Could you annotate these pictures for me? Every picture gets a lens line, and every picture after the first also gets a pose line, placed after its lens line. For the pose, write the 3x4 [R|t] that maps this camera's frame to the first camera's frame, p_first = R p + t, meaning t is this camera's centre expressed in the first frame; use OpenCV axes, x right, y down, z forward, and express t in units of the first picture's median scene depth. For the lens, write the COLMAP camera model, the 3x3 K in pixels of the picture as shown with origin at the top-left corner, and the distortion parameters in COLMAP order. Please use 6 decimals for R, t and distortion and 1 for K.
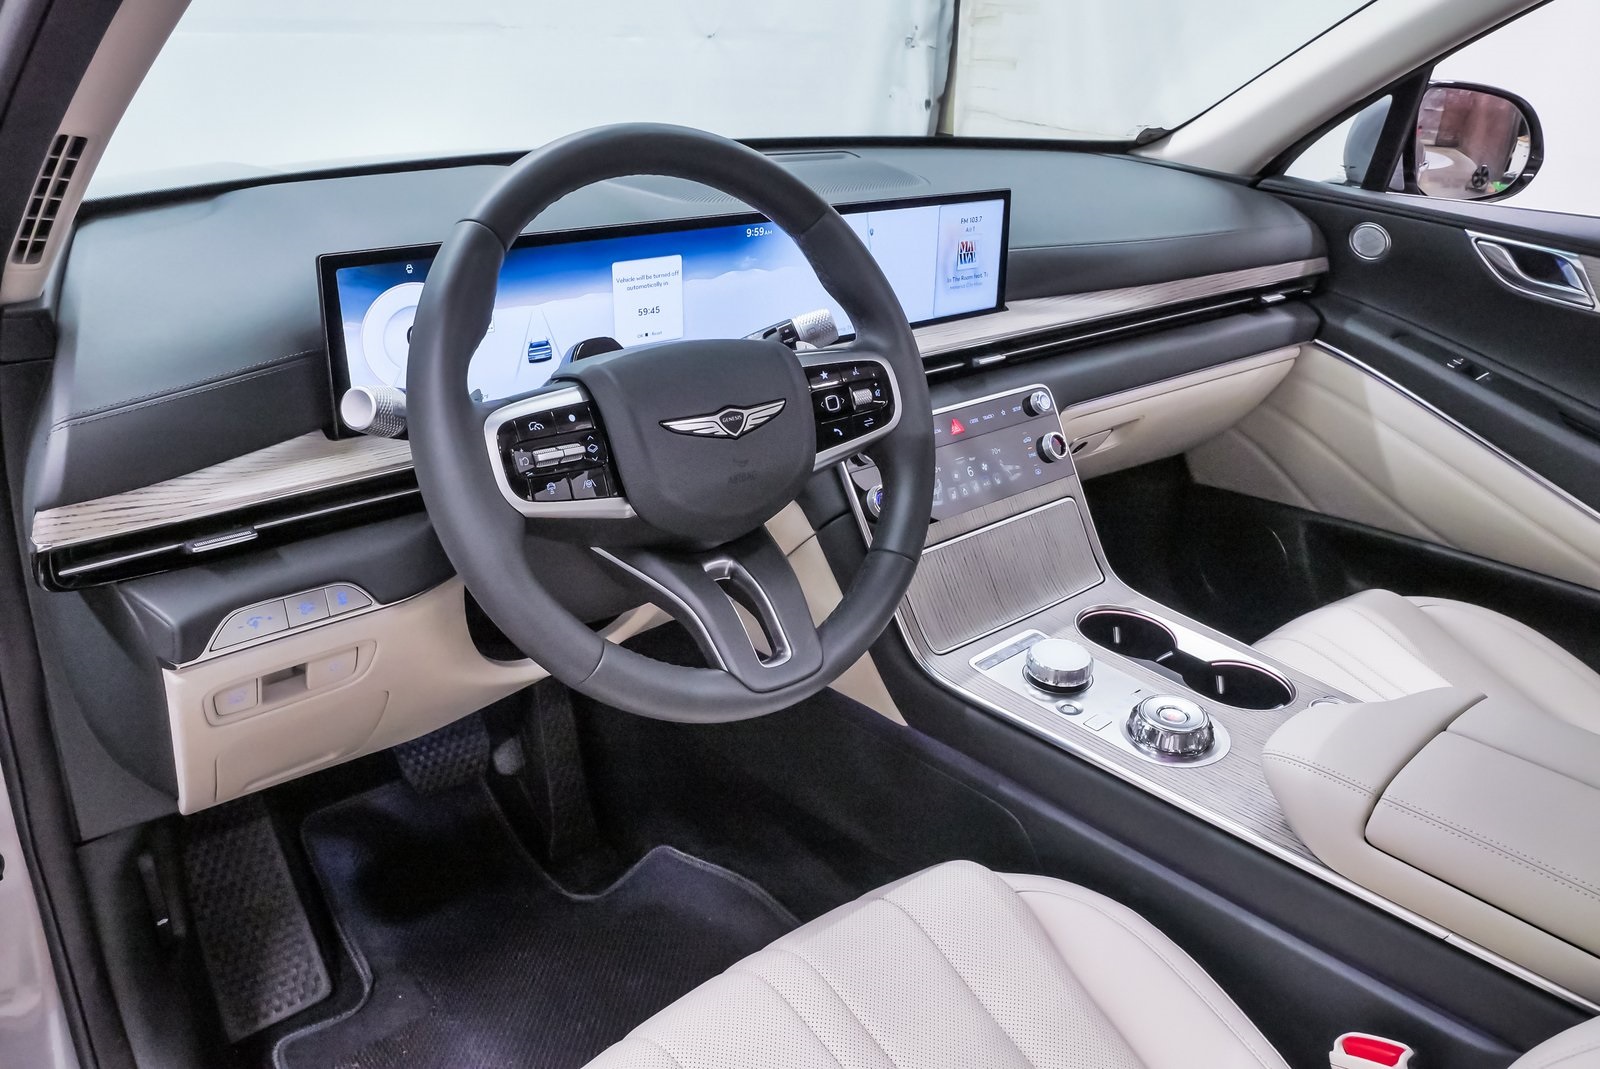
lens RADIAL K [[1164.3, 0, 799.4], [0, 1164.3, 551.9], [0, 0, 1]] dist [-0.058892, 0.043086]
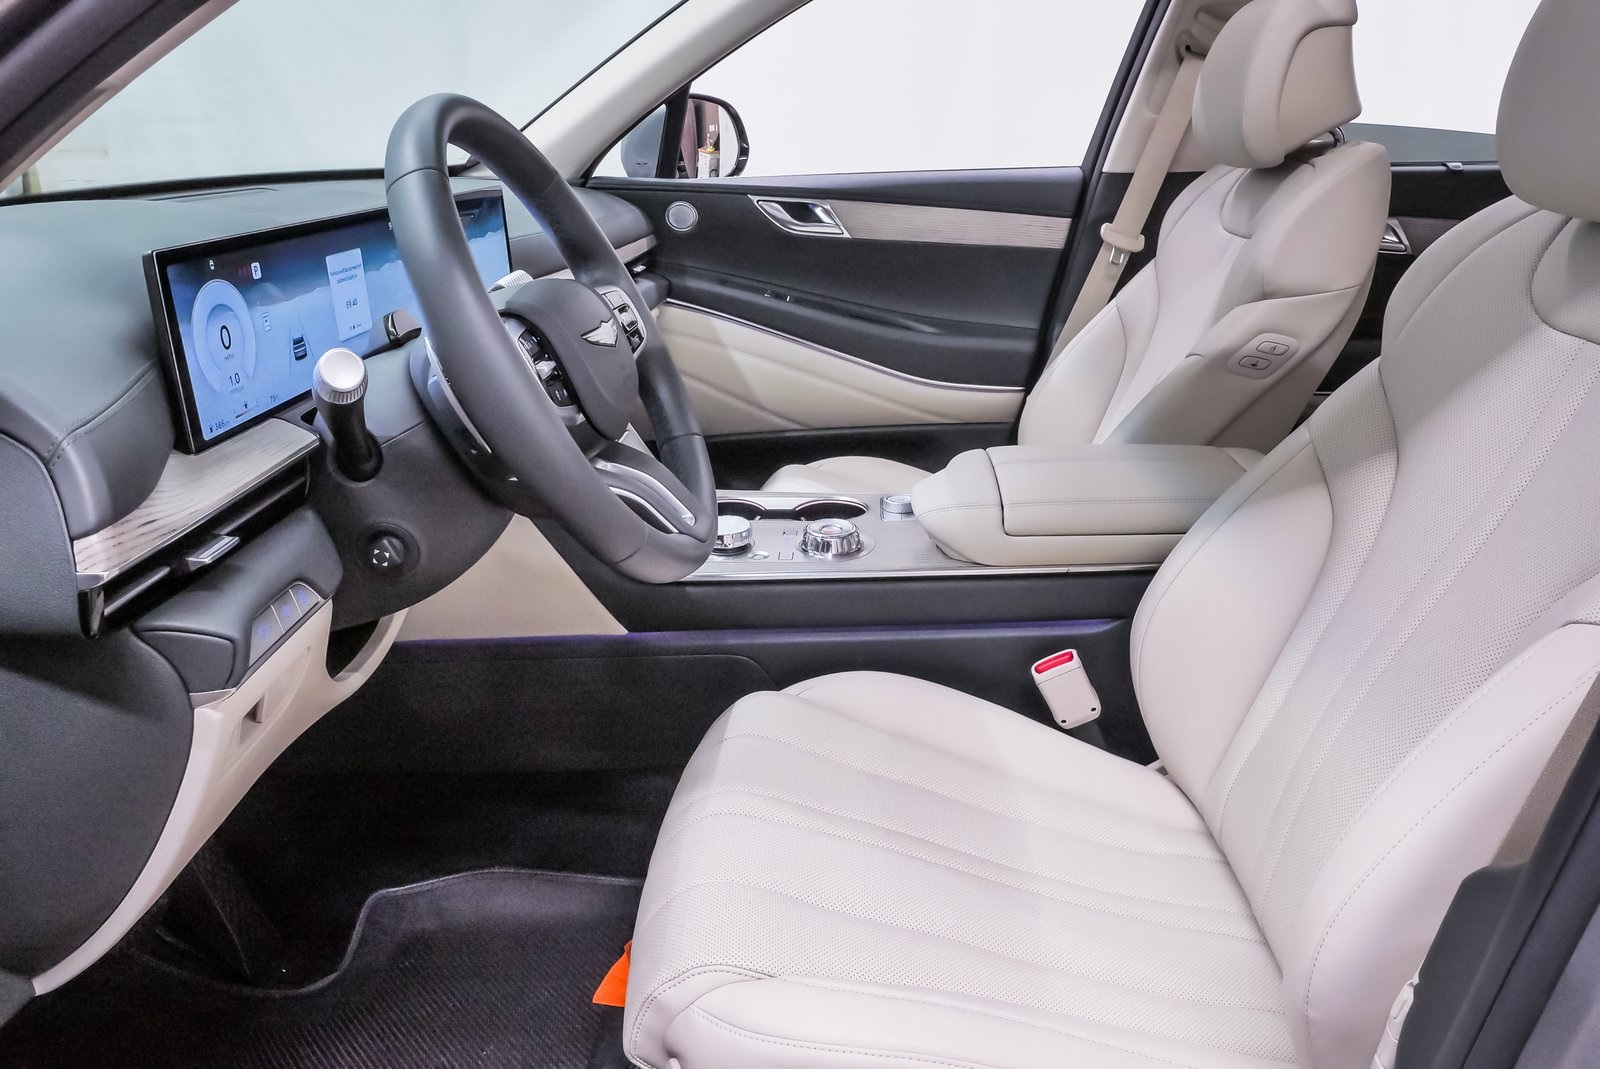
lens RADIAL K [[1172.6, 0, 789.9], [0, 1172.6, 535.8], [0, 0, 1]] dist [-0.043278, 0.019898]
pose [[0.692175, -0.284834, 0.663146, -0.427837], [0.341411, 0.938746, 0.046854, 0.048761], [-0.635871, 0.193975, 0.747022, 0.018786]]
